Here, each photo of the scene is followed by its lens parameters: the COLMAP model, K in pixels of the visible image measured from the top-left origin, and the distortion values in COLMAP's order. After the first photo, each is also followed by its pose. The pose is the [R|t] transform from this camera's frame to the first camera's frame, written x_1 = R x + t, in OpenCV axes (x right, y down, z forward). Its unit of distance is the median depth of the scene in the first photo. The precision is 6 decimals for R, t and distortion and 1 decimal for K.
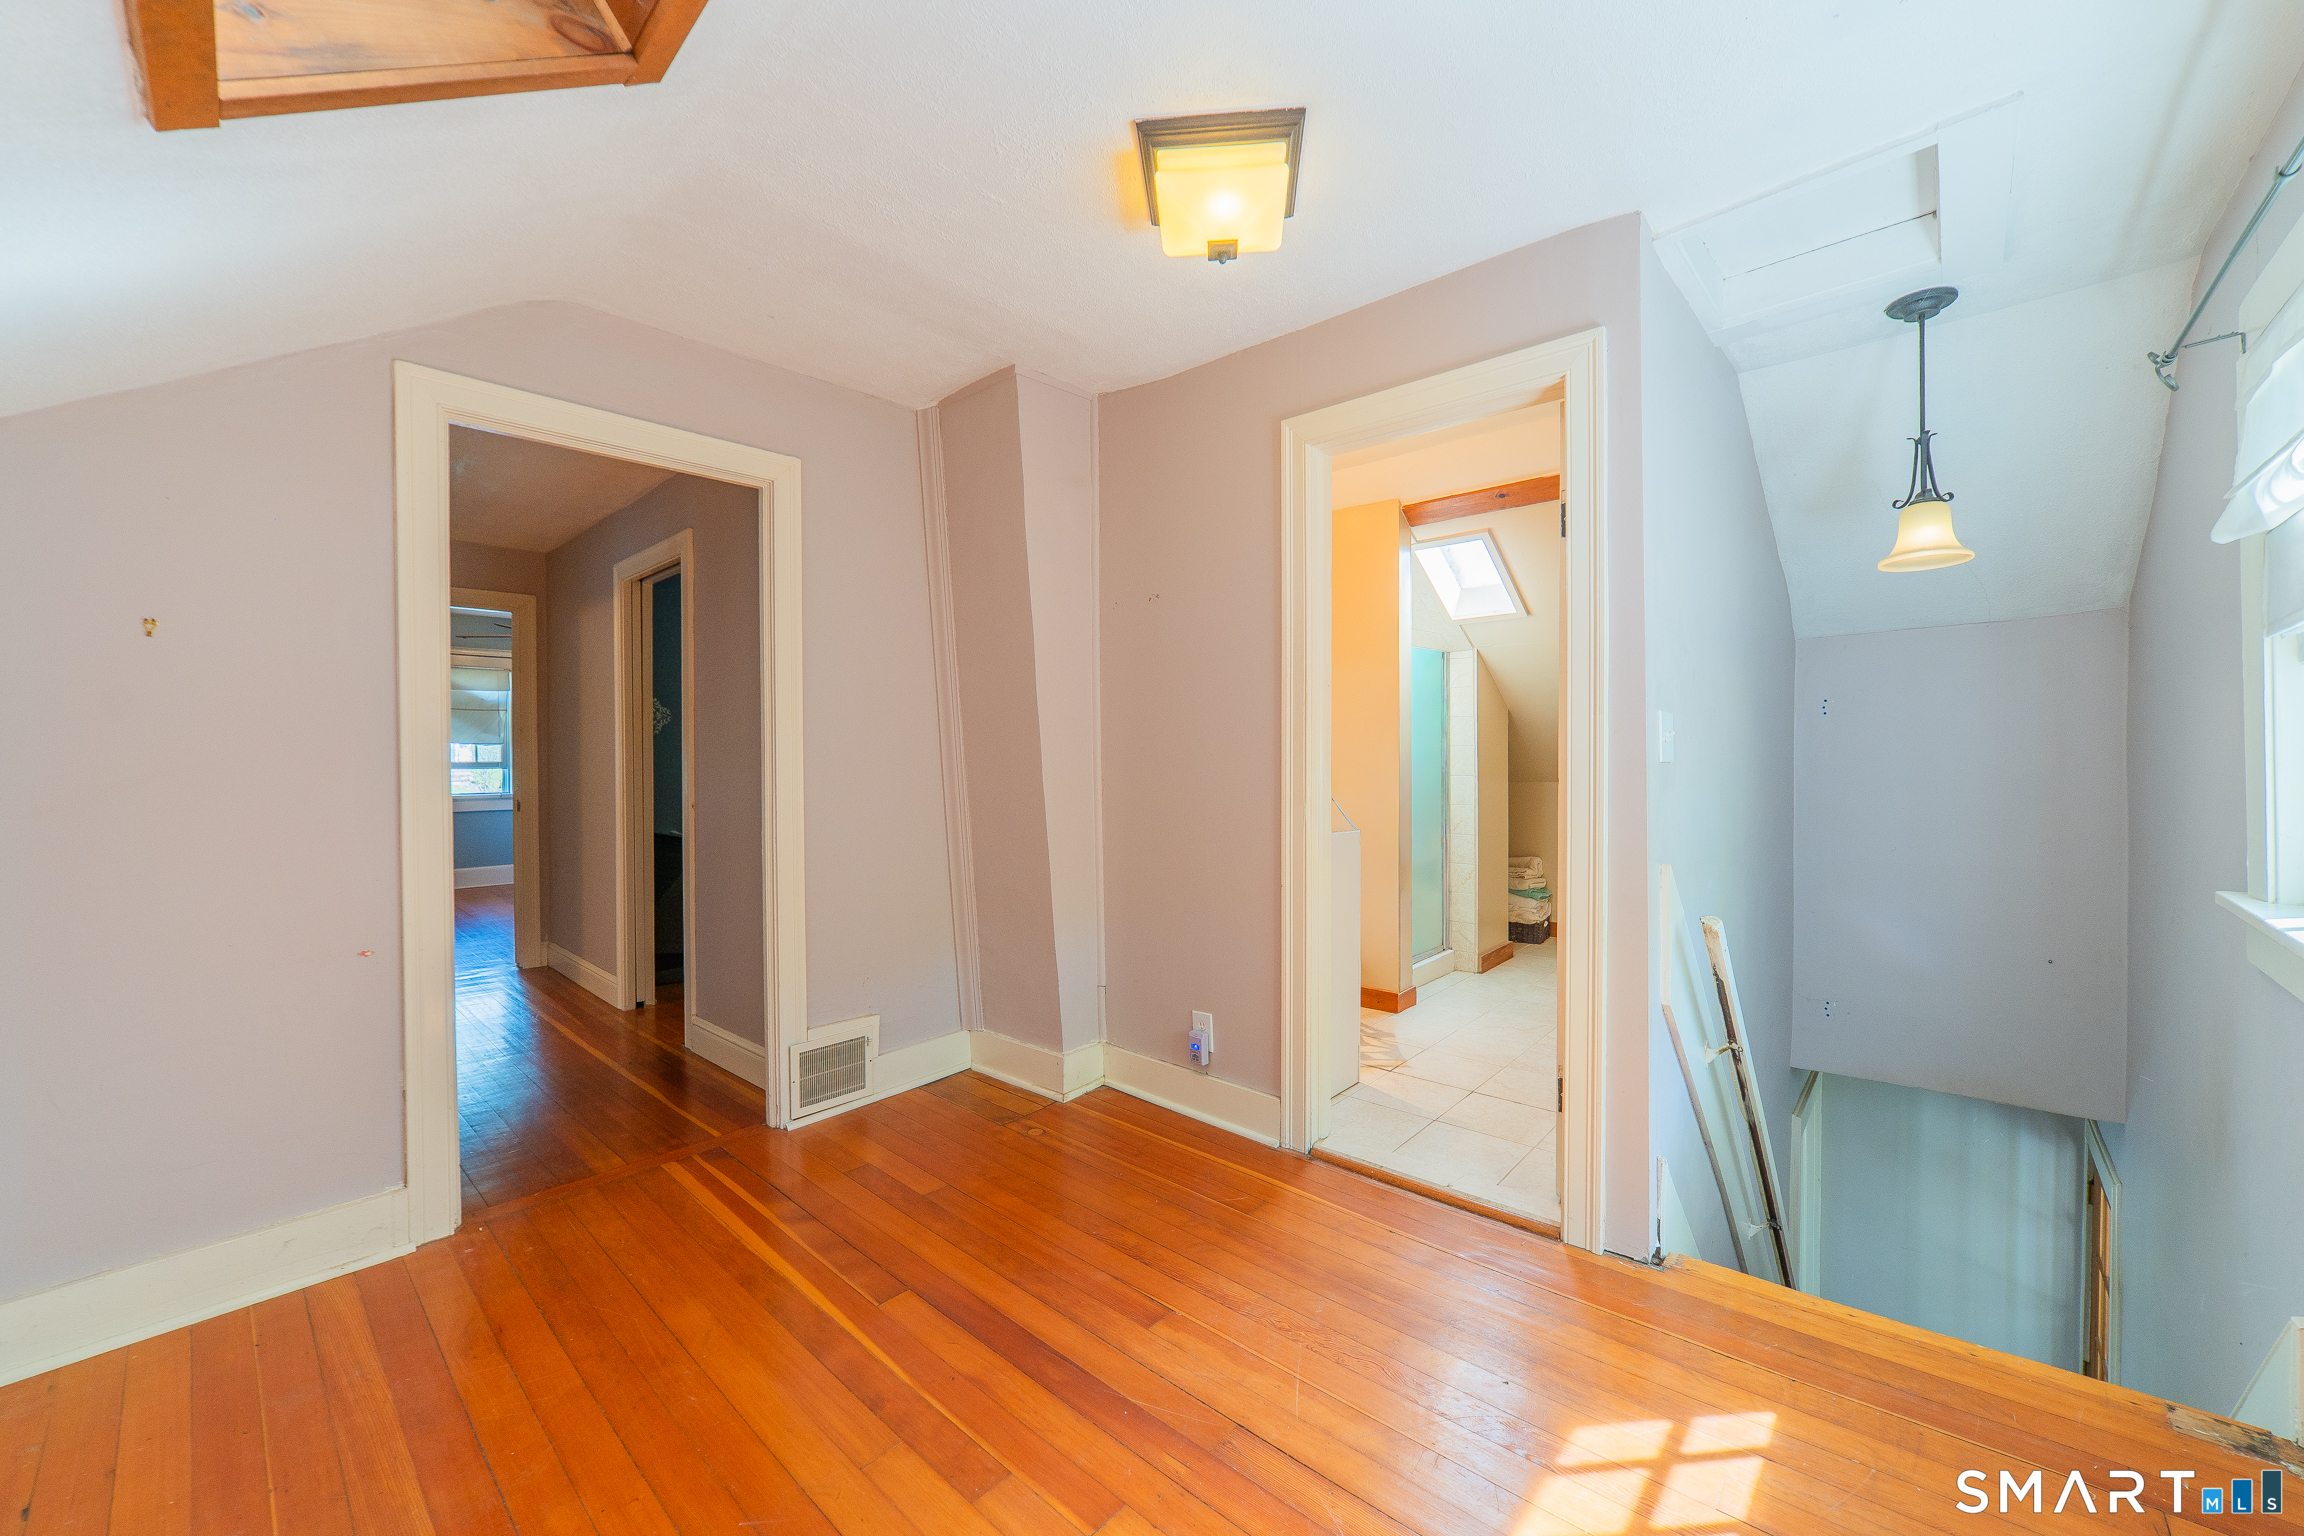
lens RADIAL K [[889.4, 0, 1152.4], [0, 889.4, 768.3], [0, 0, 1]] dist [-0.020352, 0.007500]
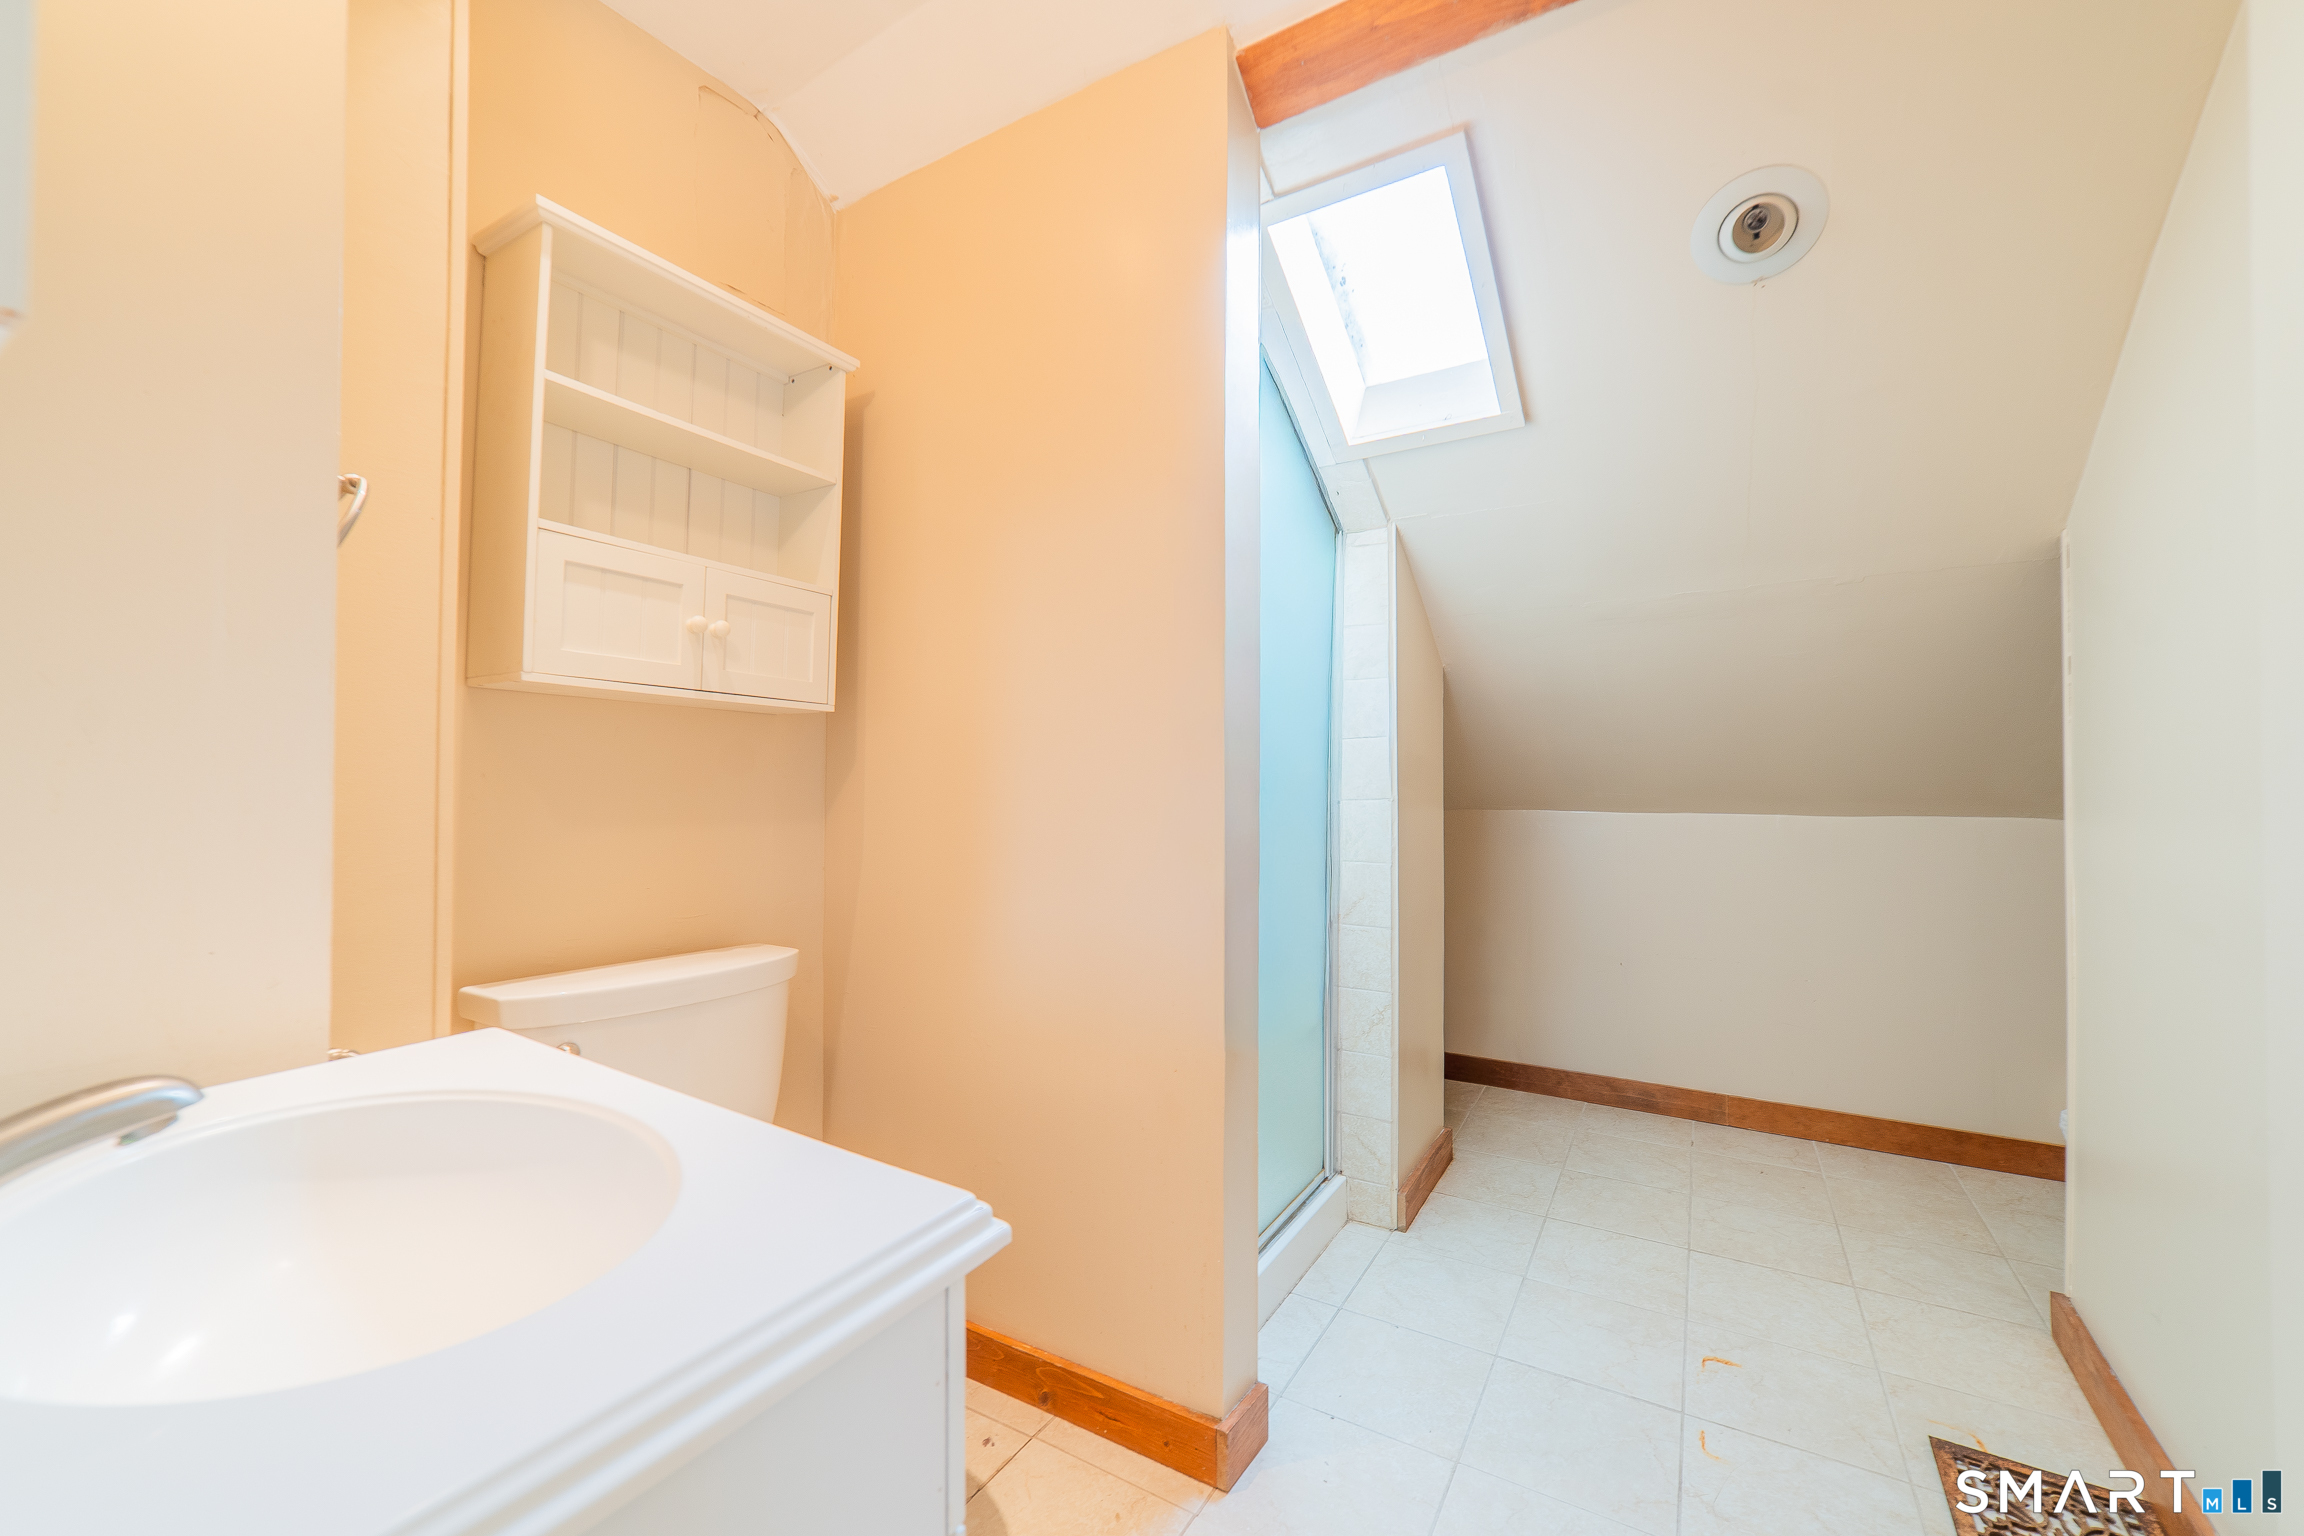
lens RADIAL K [[889.4, 0, 1155.5], [0, 889.4, 767.3], [0, 0, 1]] dist [-0.020352, 0.007500]
pose [[0.985832, 0.008281, 0.167533, 0.170353], [-0.005217, 0.999811, -0.018726, 0.001147], [-0.167656, 0.017586, 0.985689, 0.584693]]
